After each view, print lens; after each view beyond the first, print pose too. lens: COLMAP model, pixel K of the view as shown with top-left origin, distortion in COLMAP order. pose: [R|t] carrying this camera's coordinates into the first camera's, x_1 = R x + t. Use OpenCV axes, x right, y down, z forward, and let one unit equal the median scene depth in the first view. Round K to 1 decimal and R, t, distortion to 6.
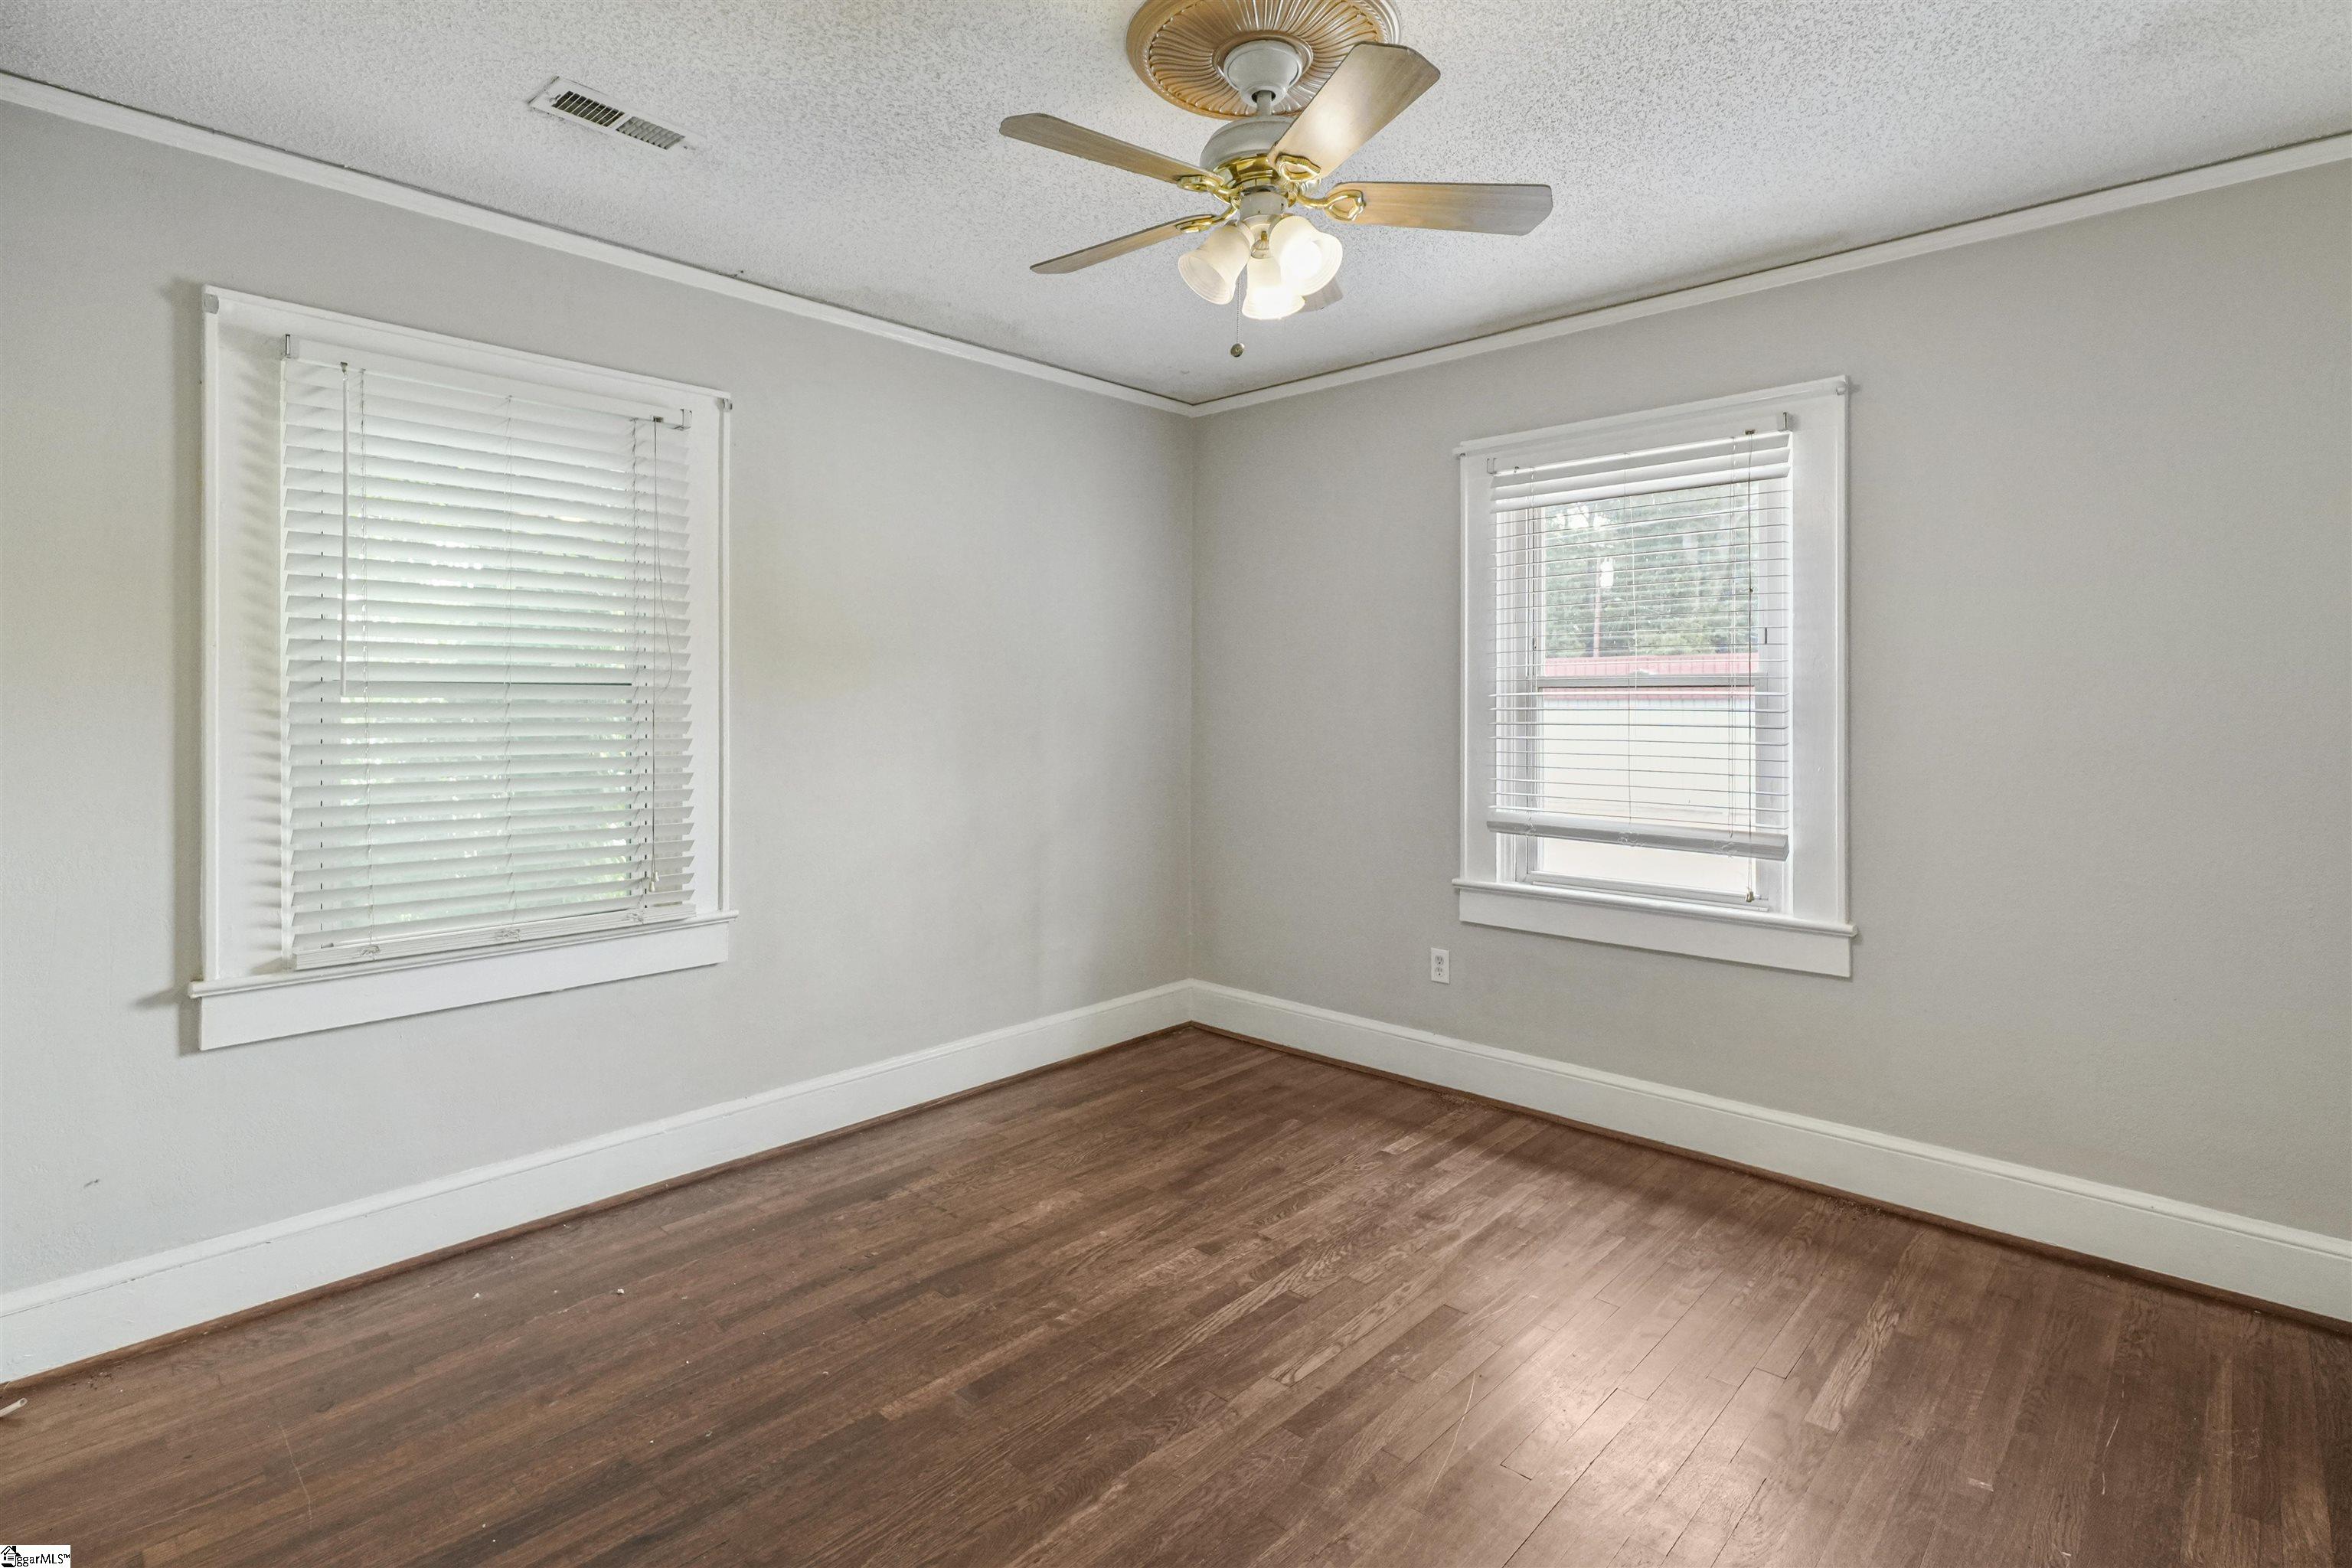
lens RADIAL K [[1149.2, 0, 1171.7], [0, 1149.2, 702.2], [0, 0, 1]] dist [0.014448, 0.000284]
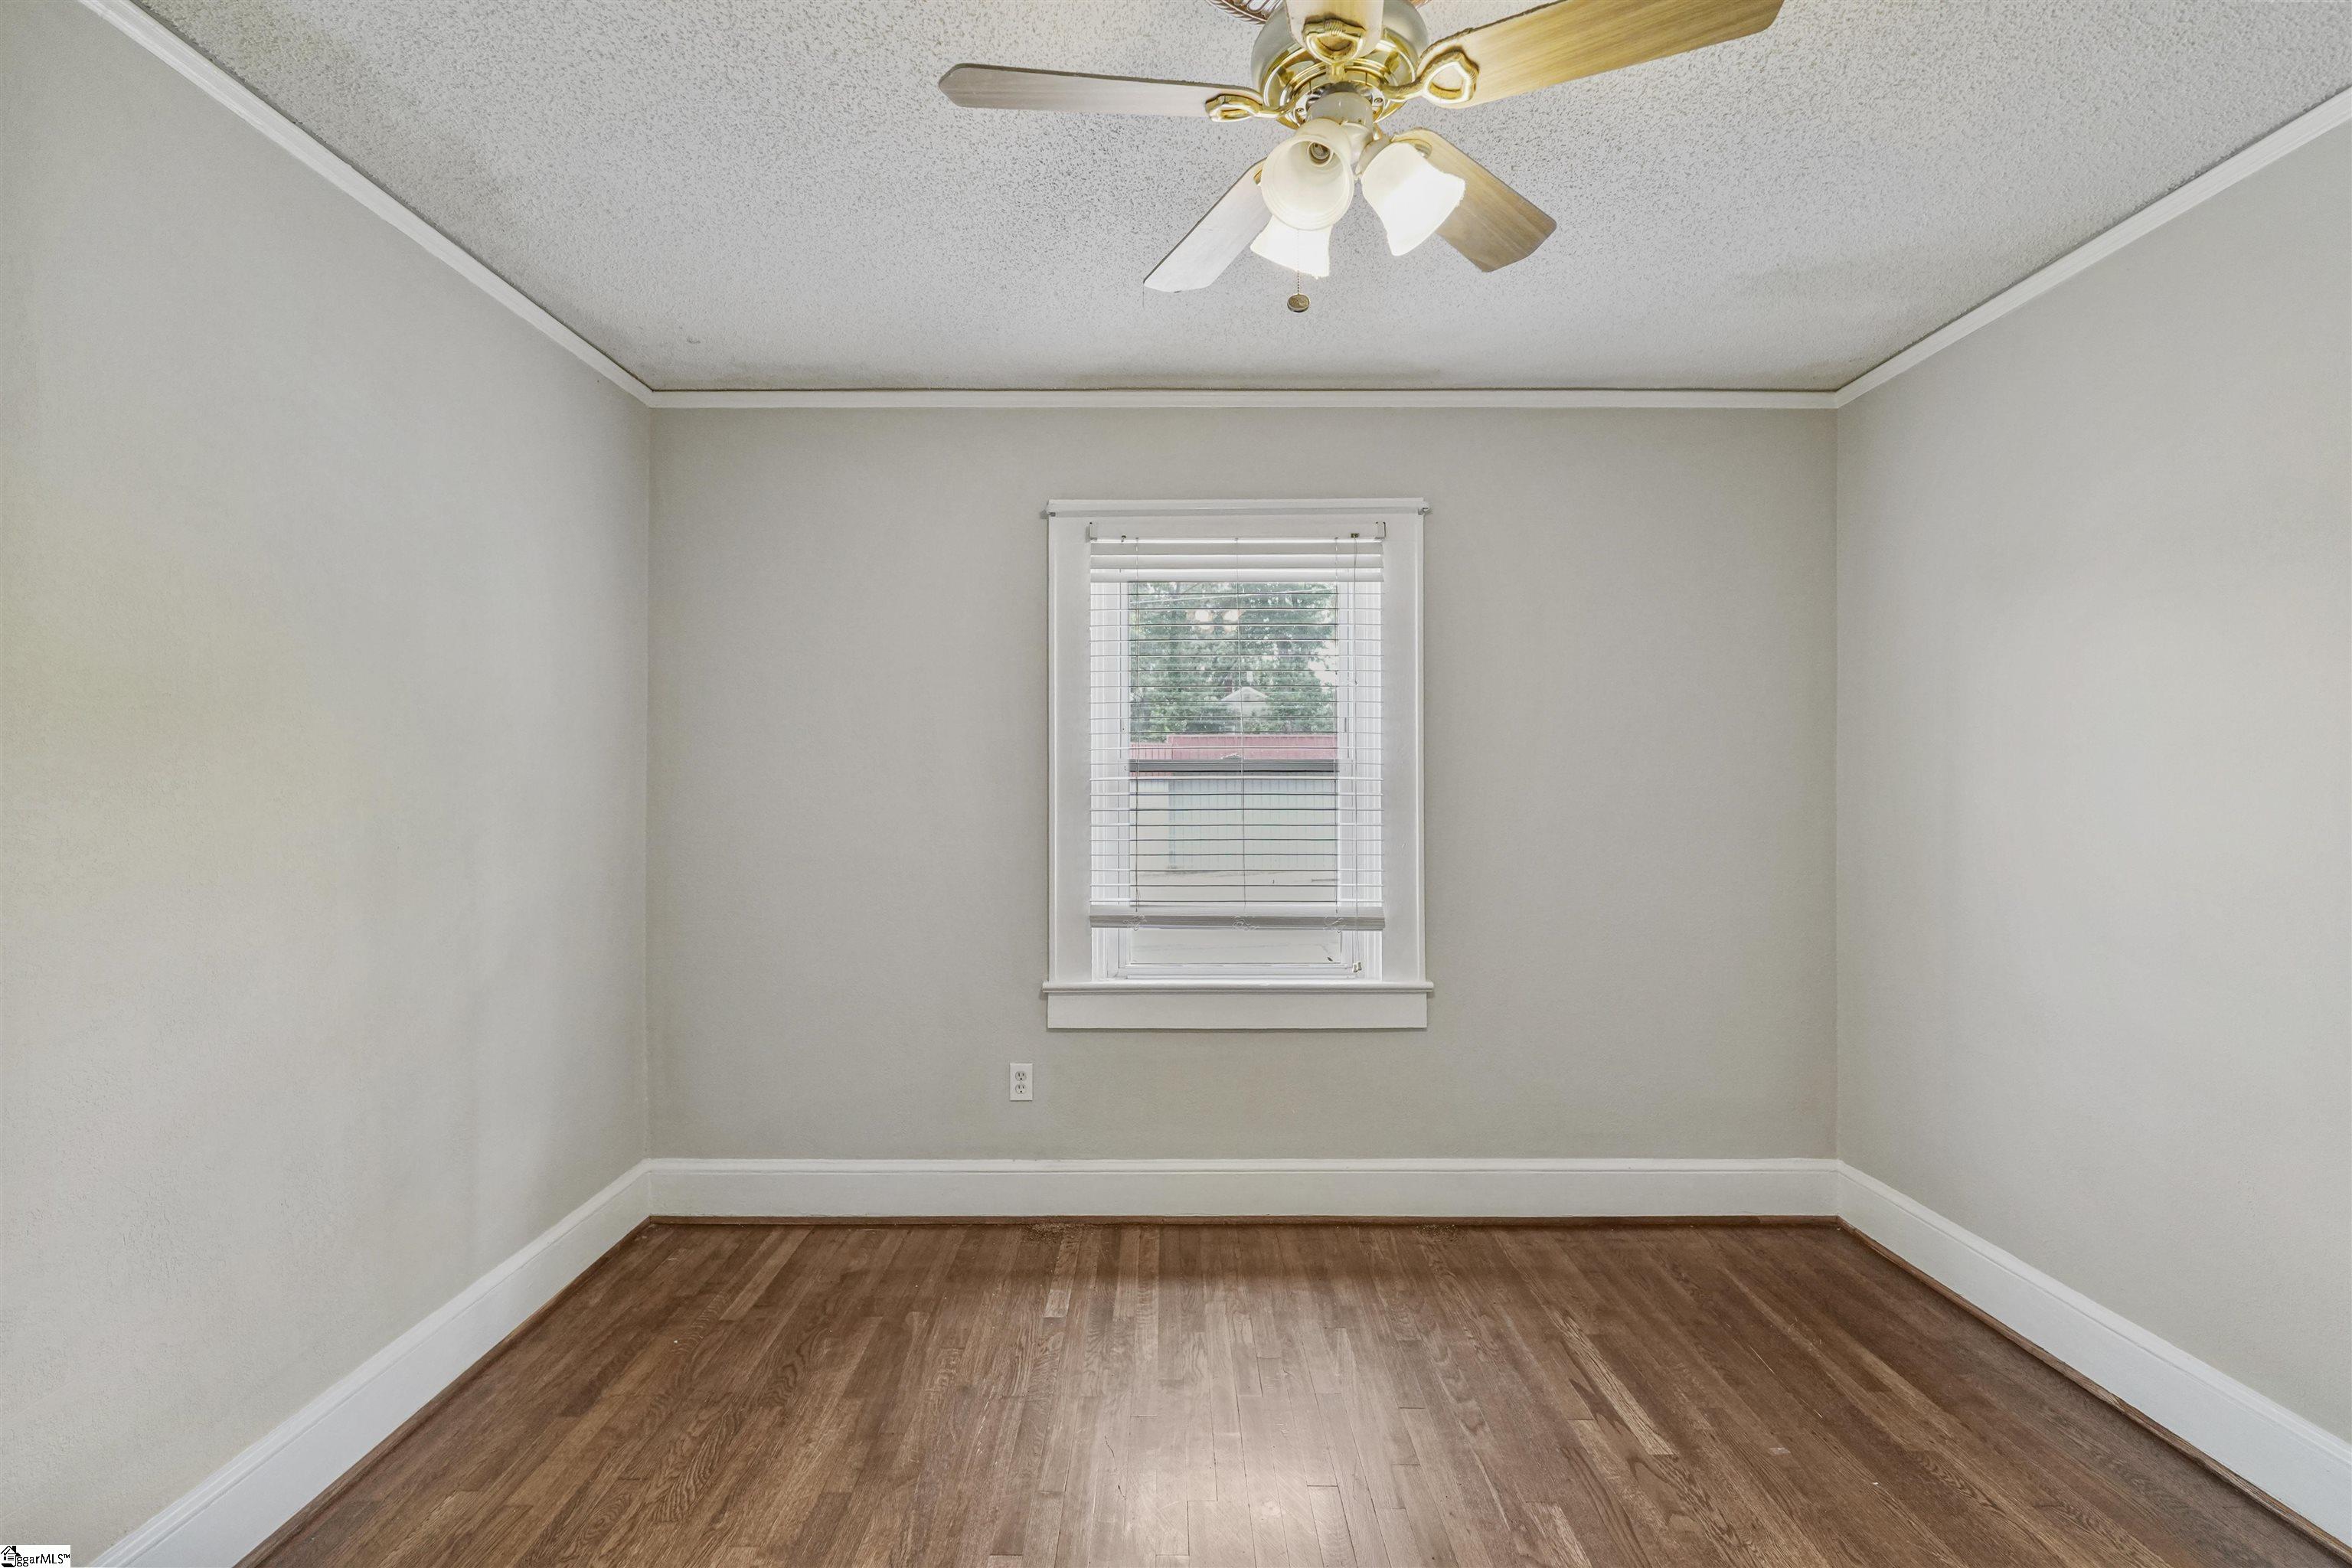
lens RADIAL K [[1095.4, 0, 1174.7], [0, 1095.4, 767.7], [0, 0, 1]] dist [0.000699, 0.000192]
pose [[0.733280, 0.000303, 0.679927, -0.295531], [0.002468, 0.999992, -0.003107, -0.013653], [-0.679922, 0.003956, 0.733273, 0.338807]]
